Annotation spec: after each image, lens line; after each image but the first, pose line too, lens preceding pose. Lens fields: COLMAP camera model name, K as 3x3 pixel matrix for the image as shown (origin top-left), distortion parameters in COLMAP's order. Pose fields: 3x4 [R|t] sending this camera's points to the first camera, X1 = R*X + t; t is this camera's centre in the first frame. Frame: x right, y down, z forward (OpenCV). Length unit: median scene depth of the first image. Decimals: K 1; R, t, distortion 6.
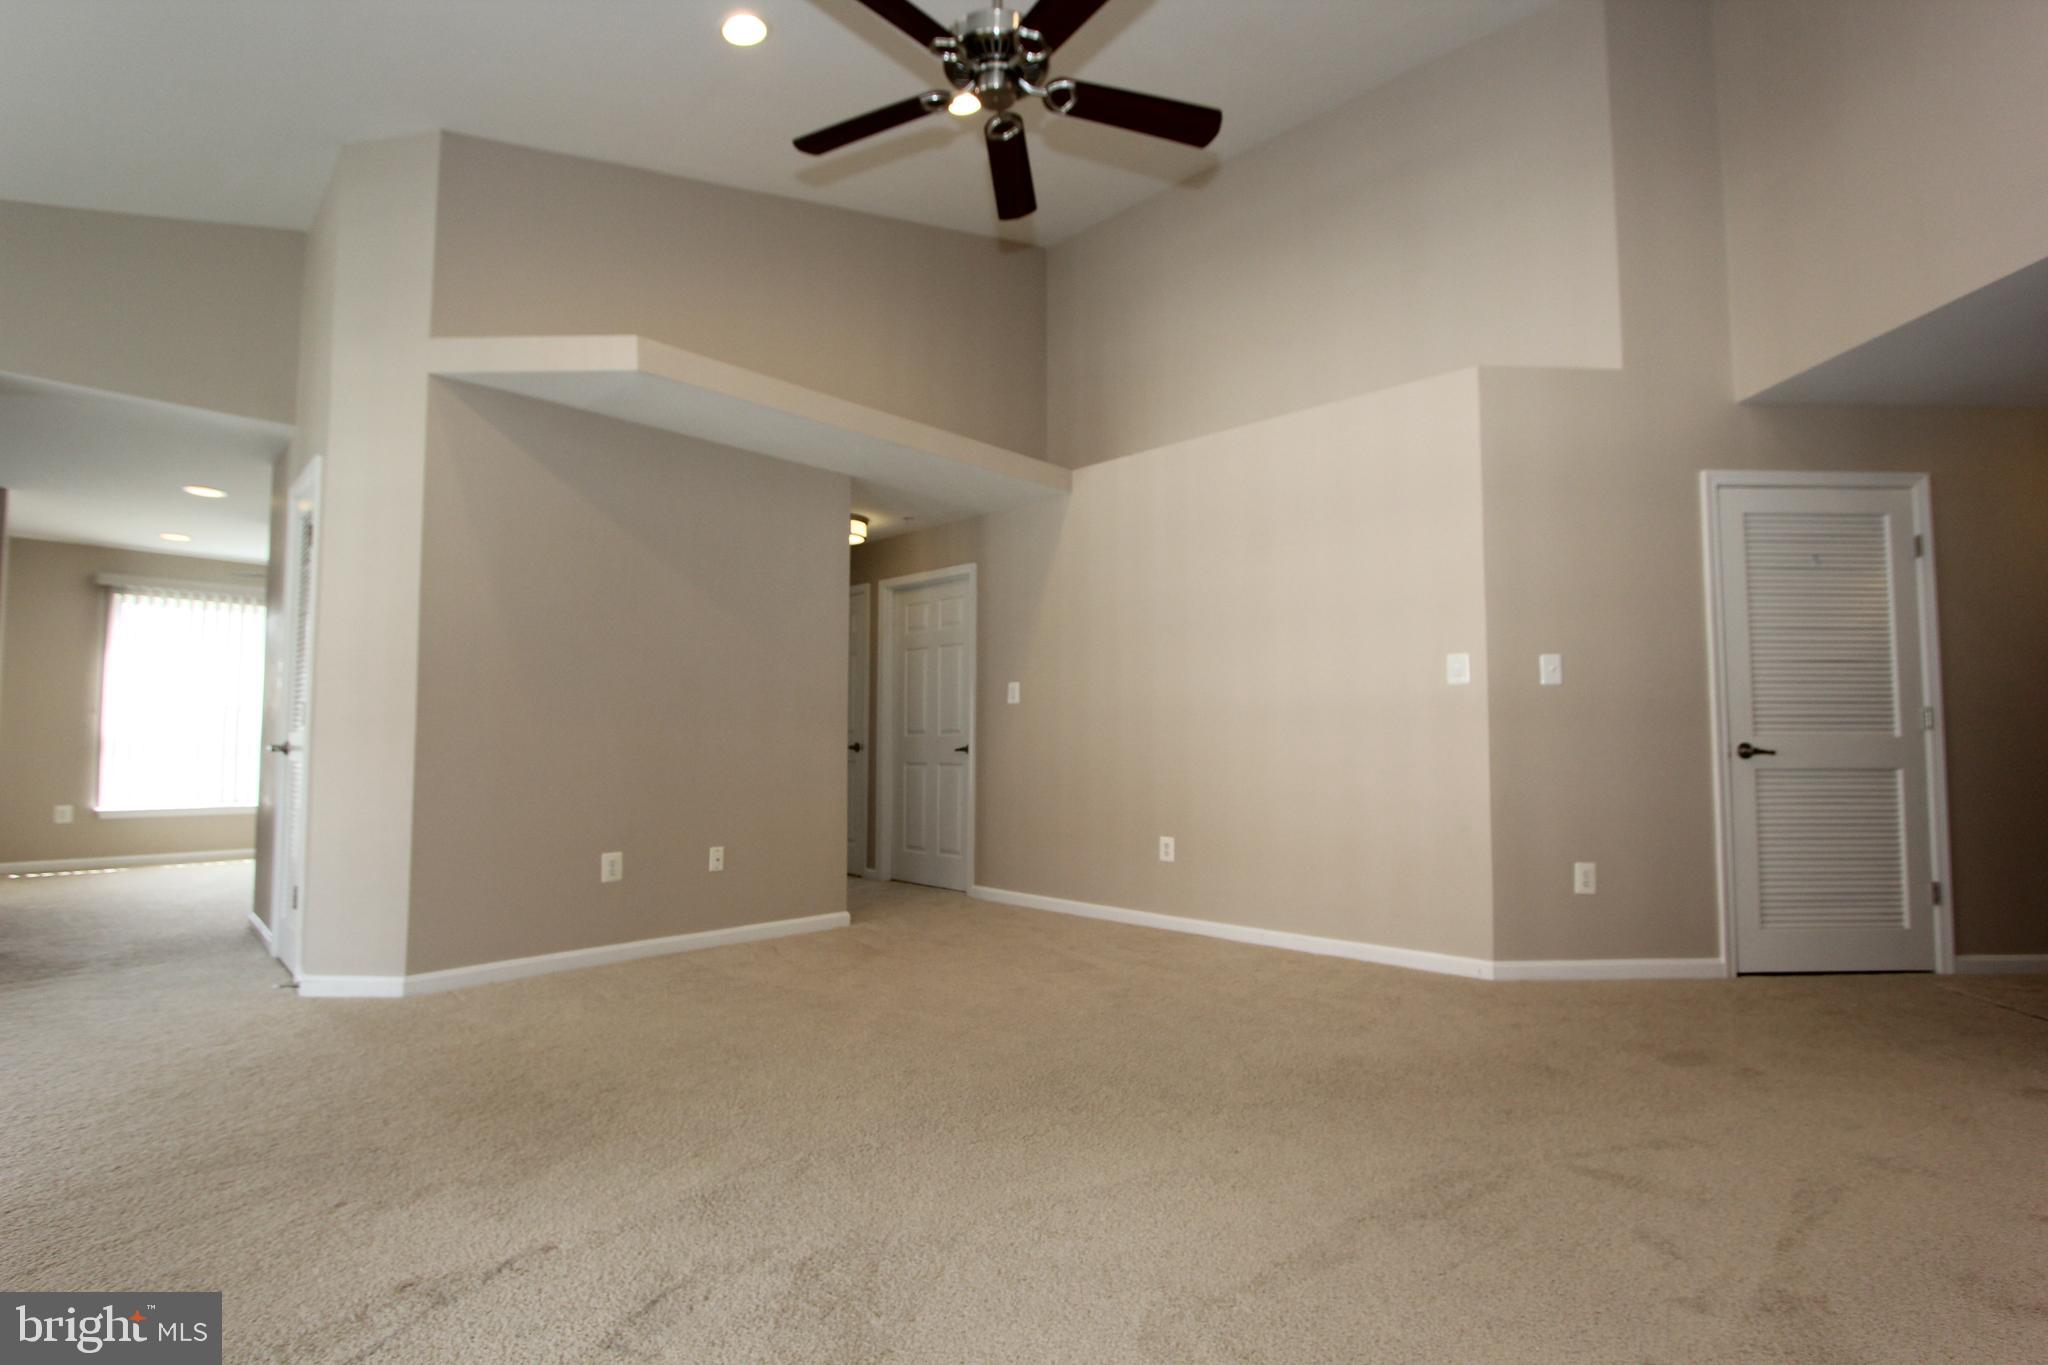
lens RADIAL K [[951.4, 0, 1022.4], [0, 951.4, 687.6], [0, 0, 1]] dist [-0.024455, 0.006468]
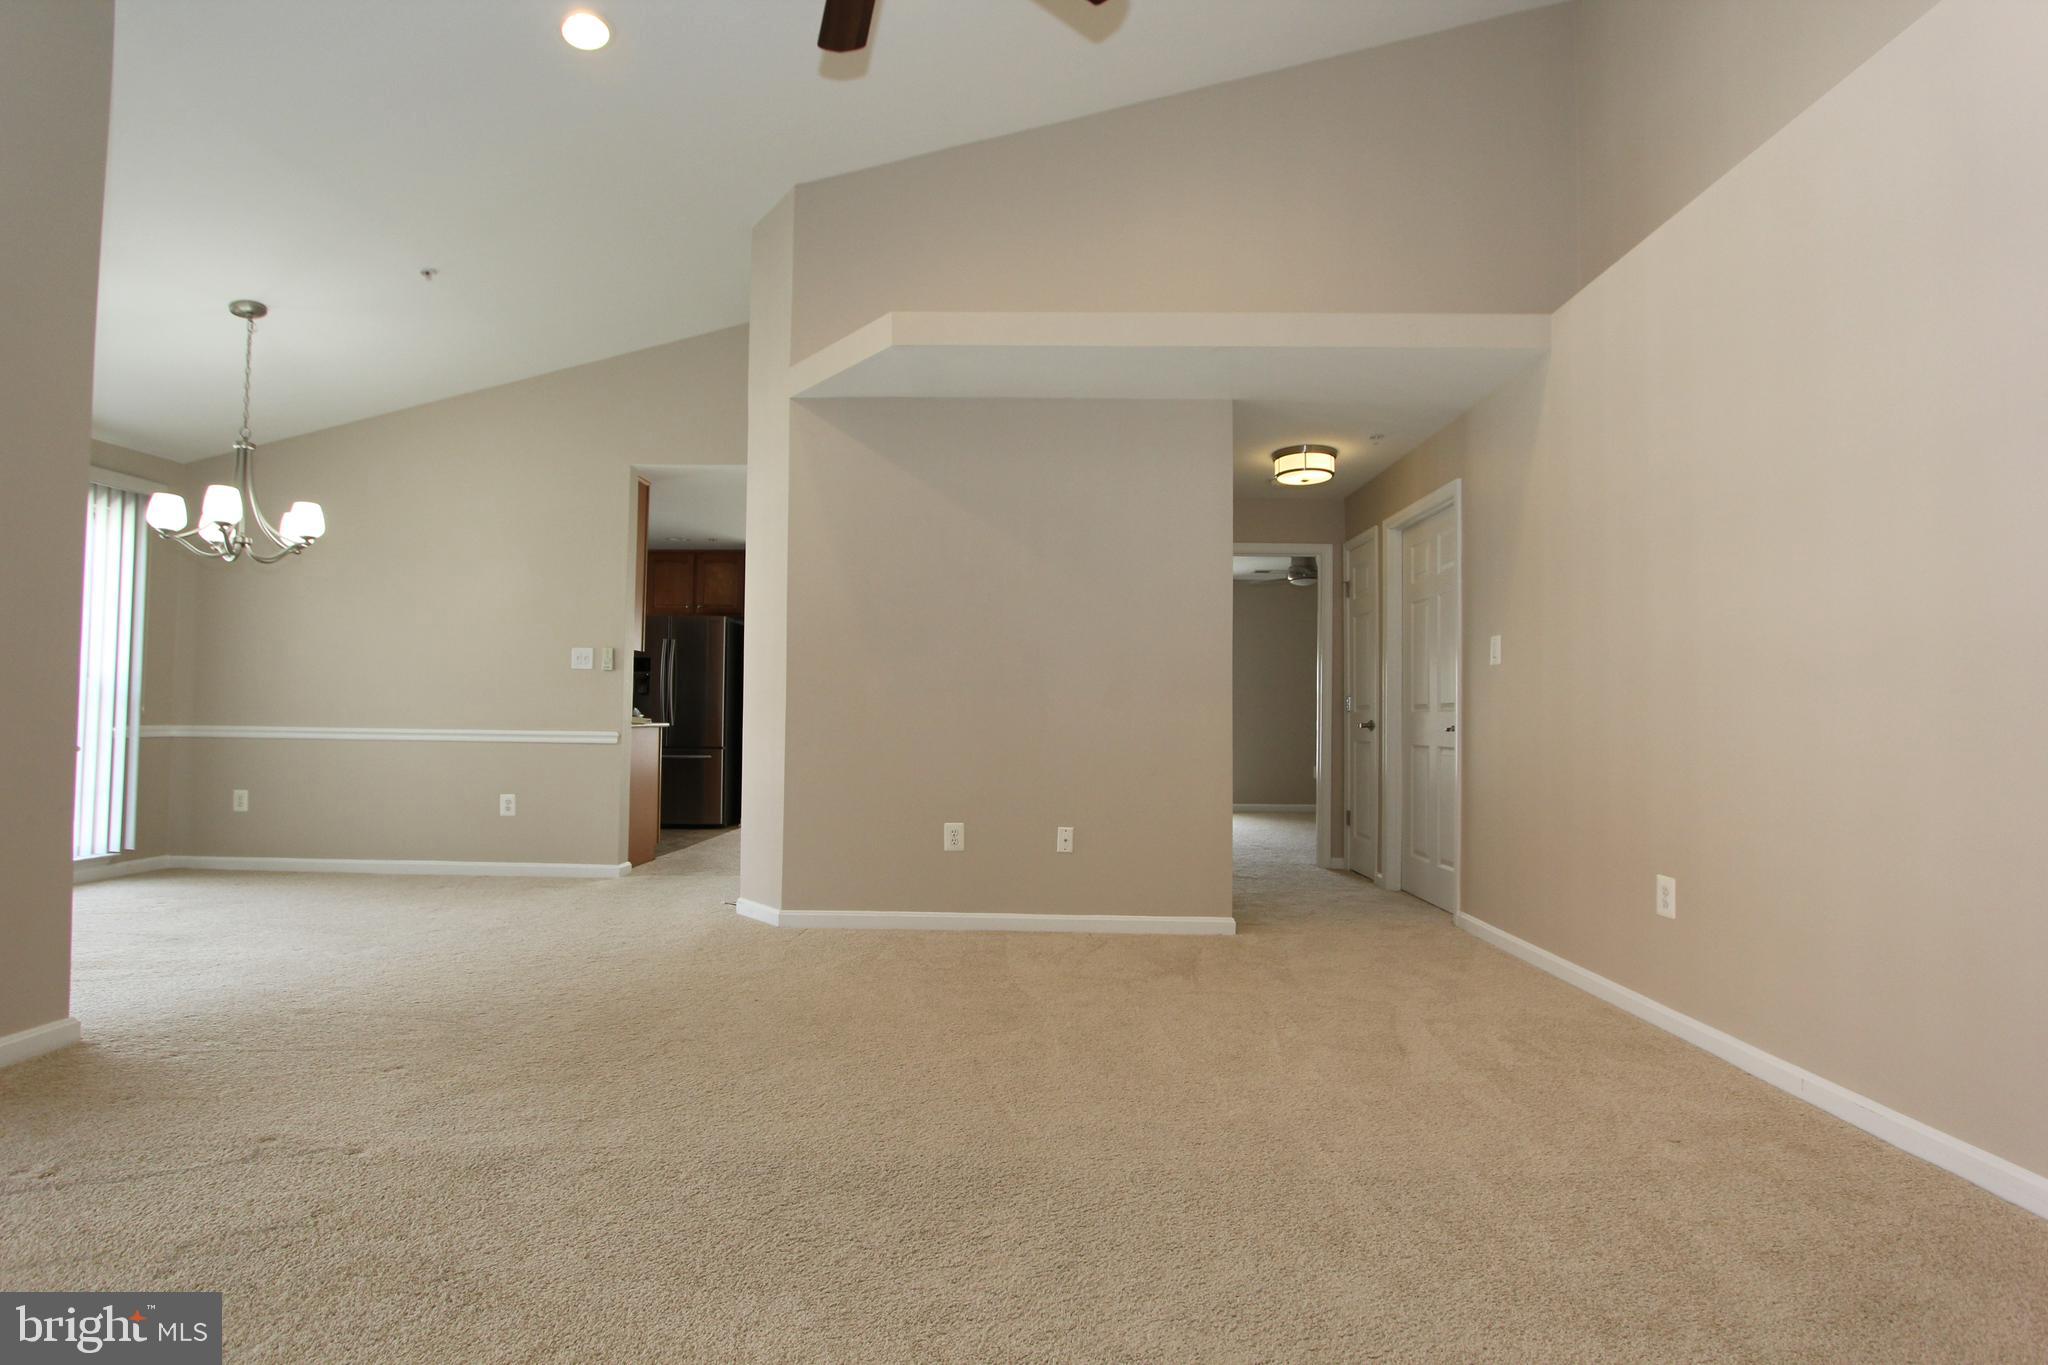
lens RADIAL K [[951.4, 0, 1022.4], [0, 951.4, 687.6], [0, 0, 1]] dist [-0.024455, 0.006468]
pose [[0.678968, -0.018125, -0.733944, 0.346058], [0.032816, 0.999445, 0.005676, 0.022779], [0.733434, -0.027939, 0.679186, 0.329250]]
